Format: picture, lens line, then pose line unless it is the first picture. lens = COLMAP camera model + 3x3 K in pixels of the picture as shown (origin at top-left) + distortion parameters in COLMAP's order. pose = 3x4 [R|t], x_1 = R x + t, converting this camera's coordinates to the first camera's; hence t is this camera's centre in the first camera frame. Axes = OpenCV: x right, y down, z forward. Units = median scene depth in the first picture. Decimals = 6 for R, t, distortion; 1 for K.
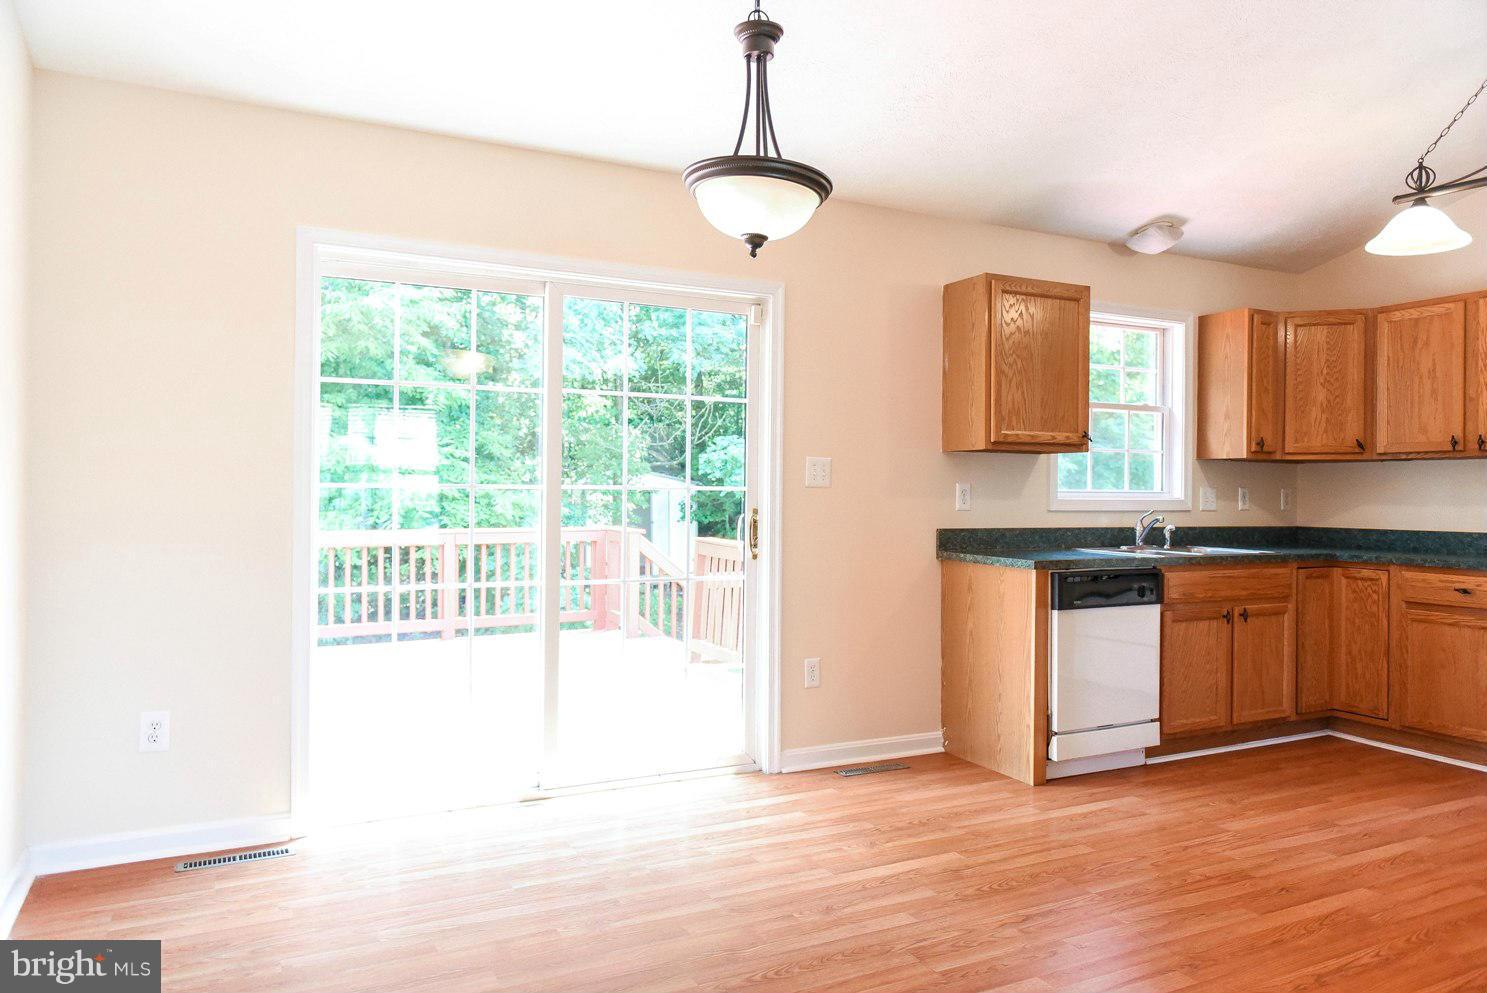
lens RADIAL K [[1014.5, 0, 747.3], [0, 1014.5, 496.3], [0, 0, 1]] dist [0.003514, 0.002259]
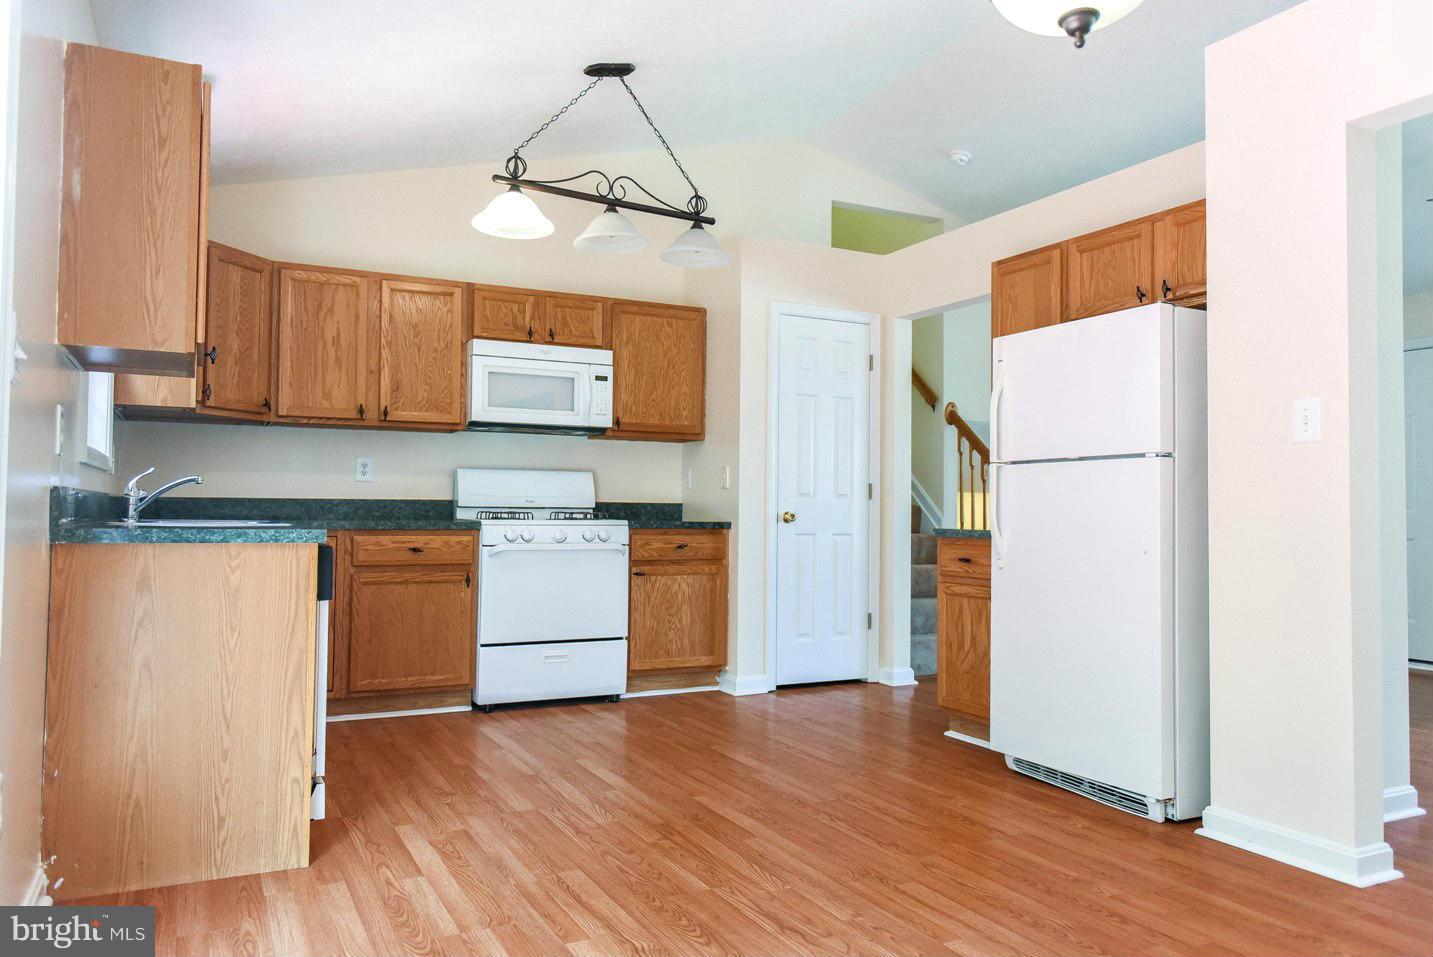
lens RADIAL K [[1014.1, 0, 716.5], [0, 1014.1, 478.5], [0, 0, 1]] dist [0.006186, 0.001292]
pose [[-0.003214, 0.021744, 0.999758, -0.393952], [-0.006495, 0.999742, -0.021765, 0.041653], [-0.999974, -0.006564, -0.003072, 0.730942]]
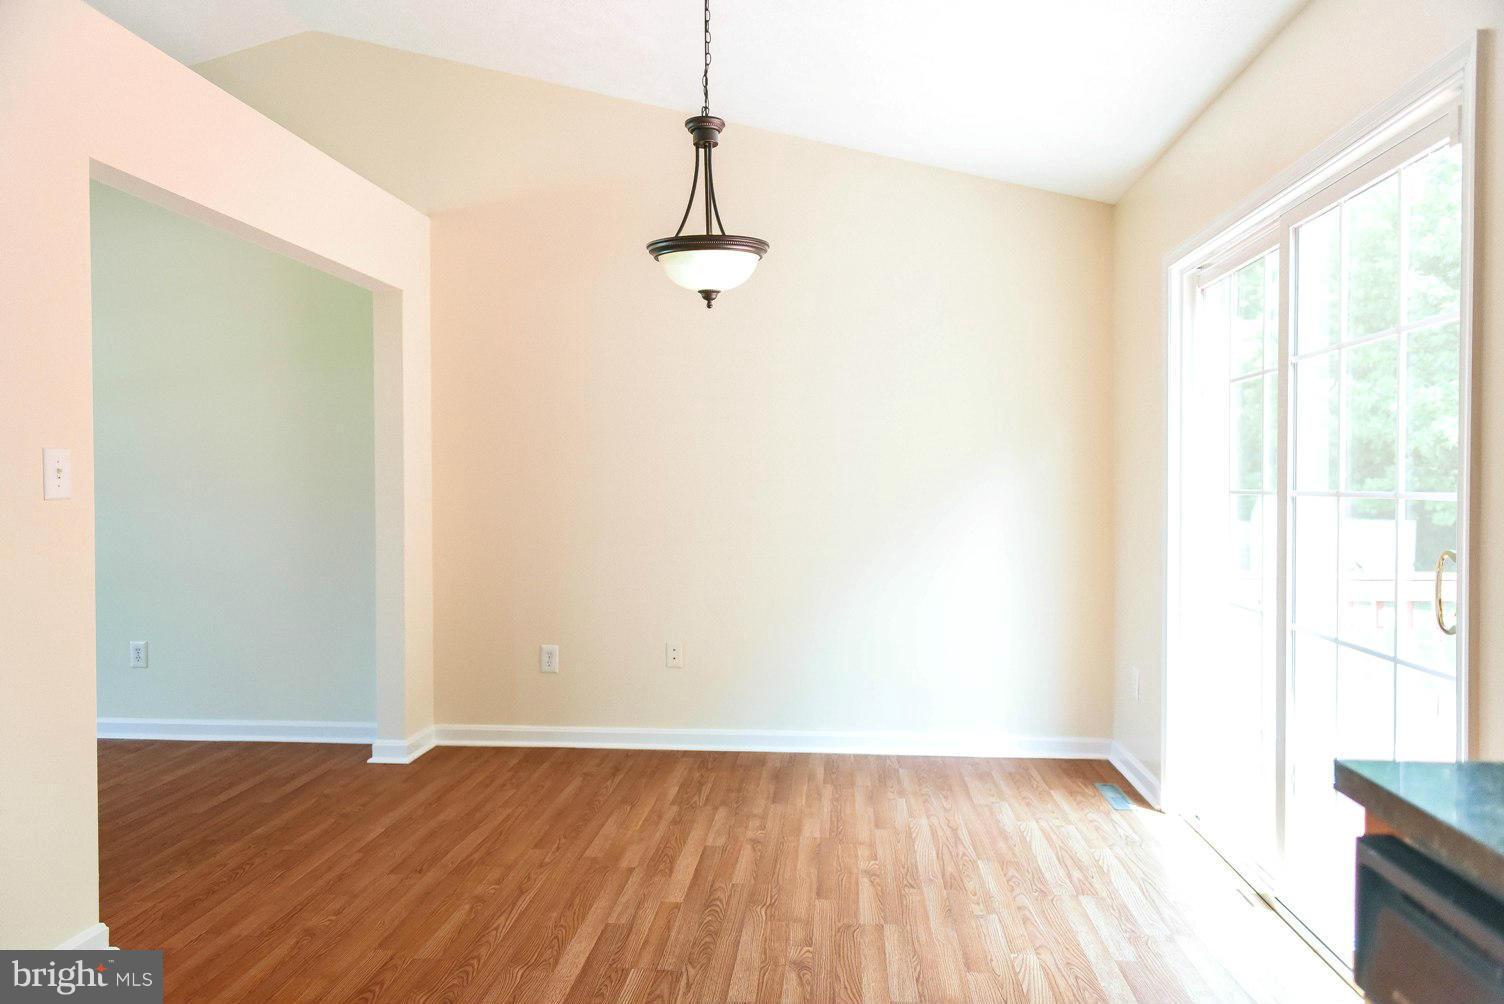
lens RADIAL K [[1014.1, 0, 754.1], [0, 1014.1, 499.6], [0, 0, 1]] dist [0.006586, -0.001029]
pose [[-0.536340, 0.006955, -0.843973, 0.596150], [-0.005586, 0.999915, 0.011790, -0.010737], [0.843983, 0.011038, -0.536256, 1.001635]]
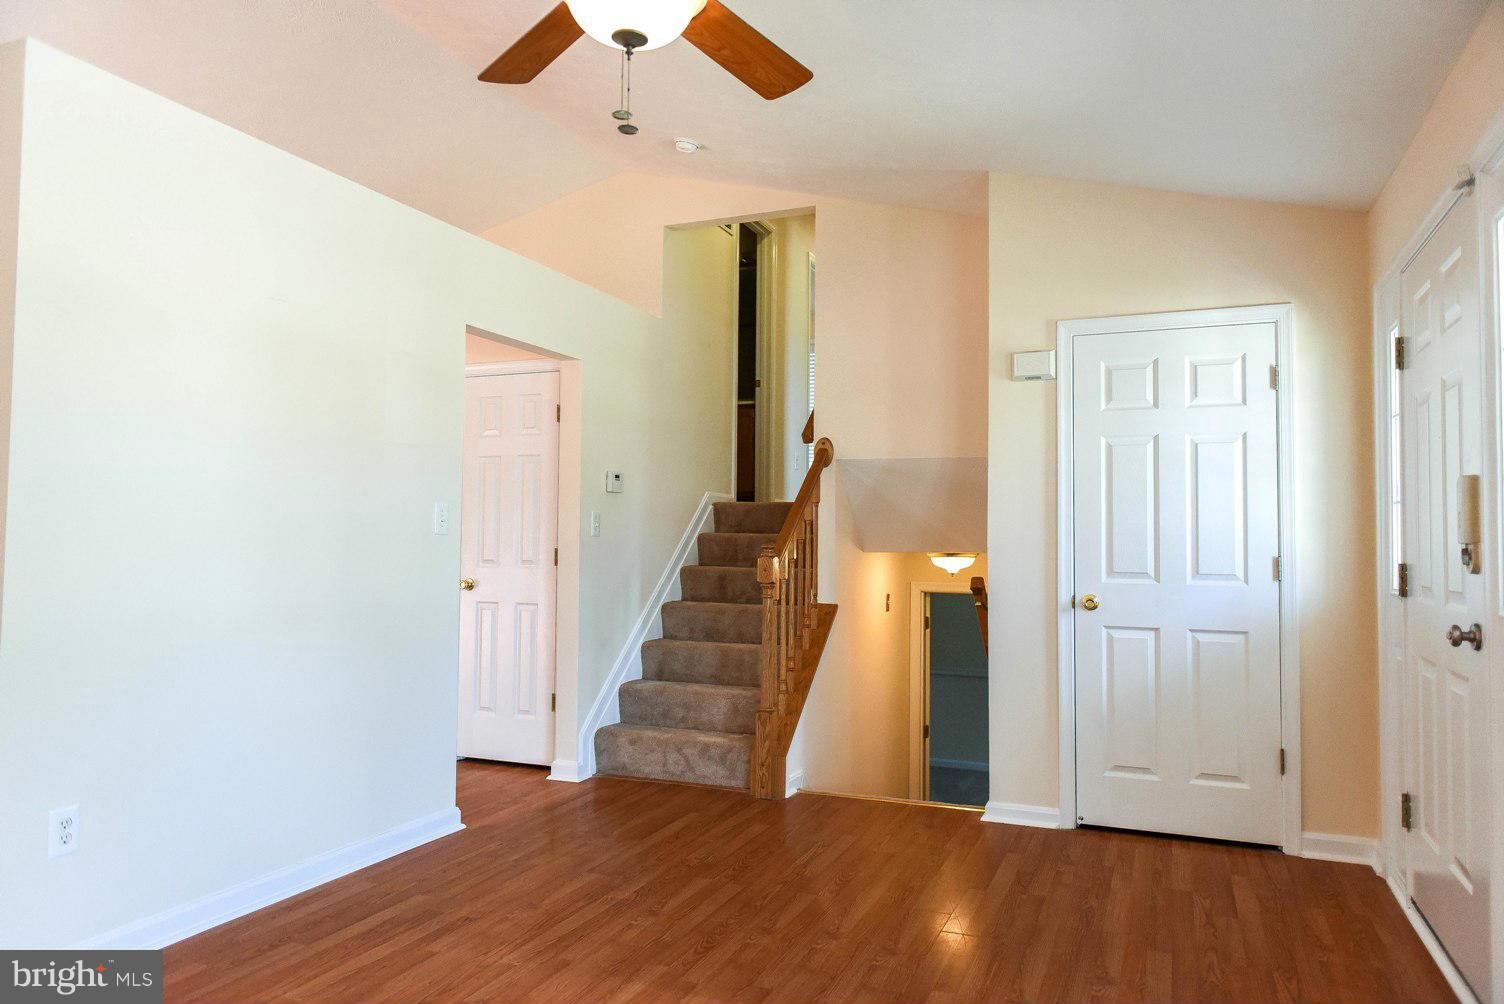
lens RADIAL K [[1014.1, 0, 754.1], [0, 1014.1, 499.6], [0, 0, 1]] dist [0.006586, -0.001029]
pose [[0.761199, 0.024529, 0.648054, 0.383751], [0.001942, 0.999194, -0.040100, 0.007064], [-0.648515, 0.031783, 0.760538, -0.611415]]
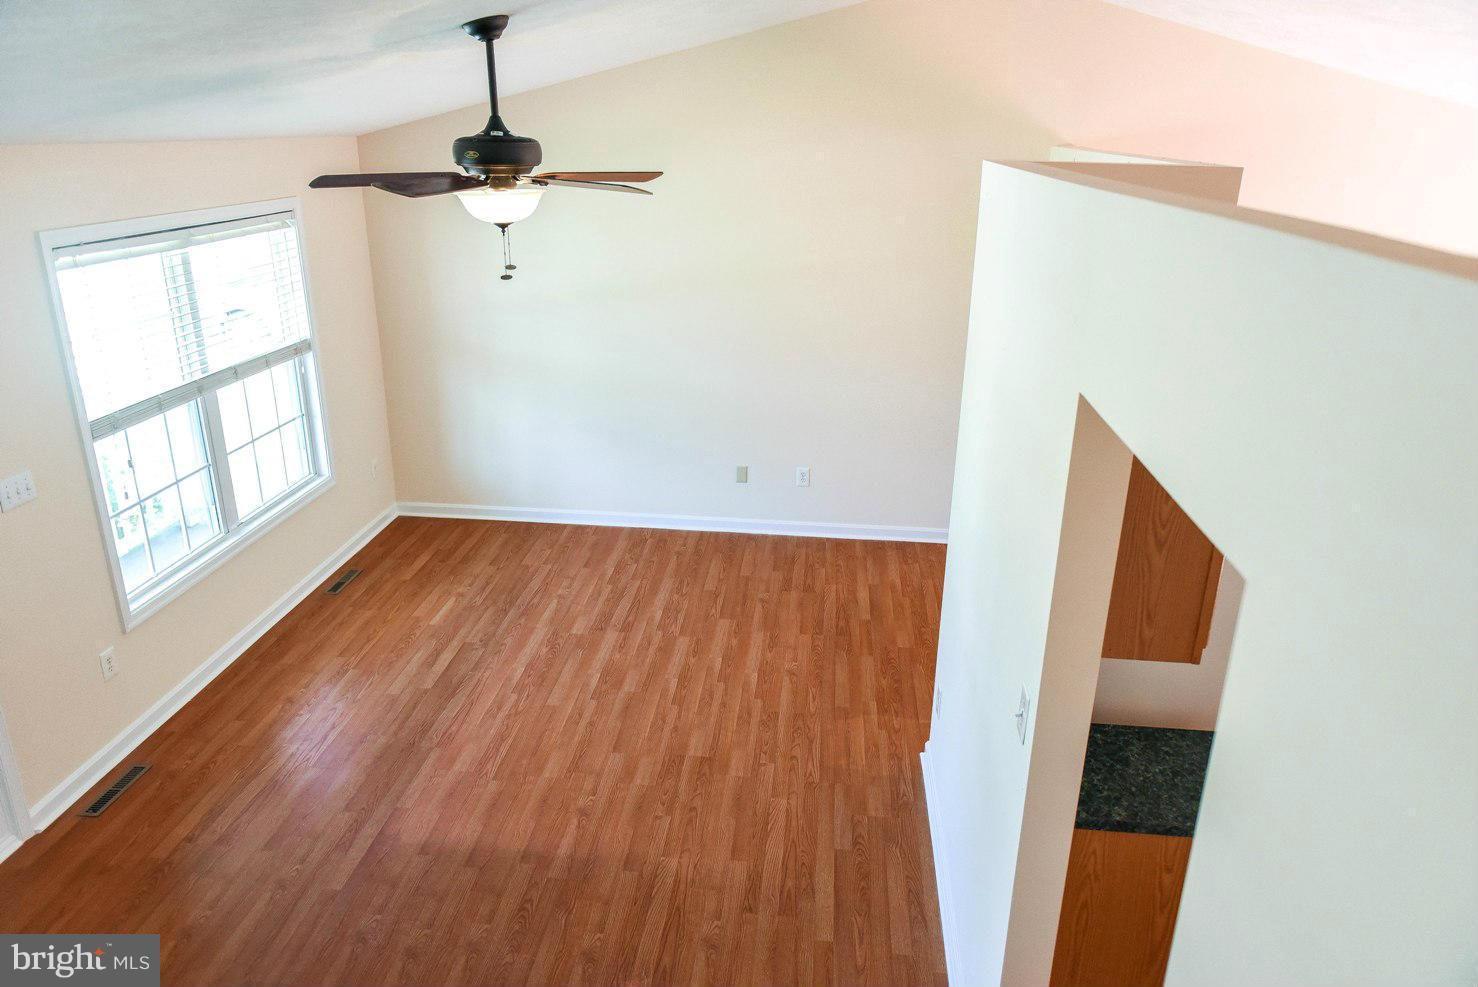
lens RADIAL K [[1008.4, 0, 742.8], [0, 1008.4, 493.3], [0, 0, 1]] dist [0.003514, 0.002259]
pose [[-0.534022, 0.275224, -0.799420, 1.311484], [-0.028263, 0.939193, 0.342225, -0.330059], [0.844998, 0.205350, -0.493771, 0.465490]]
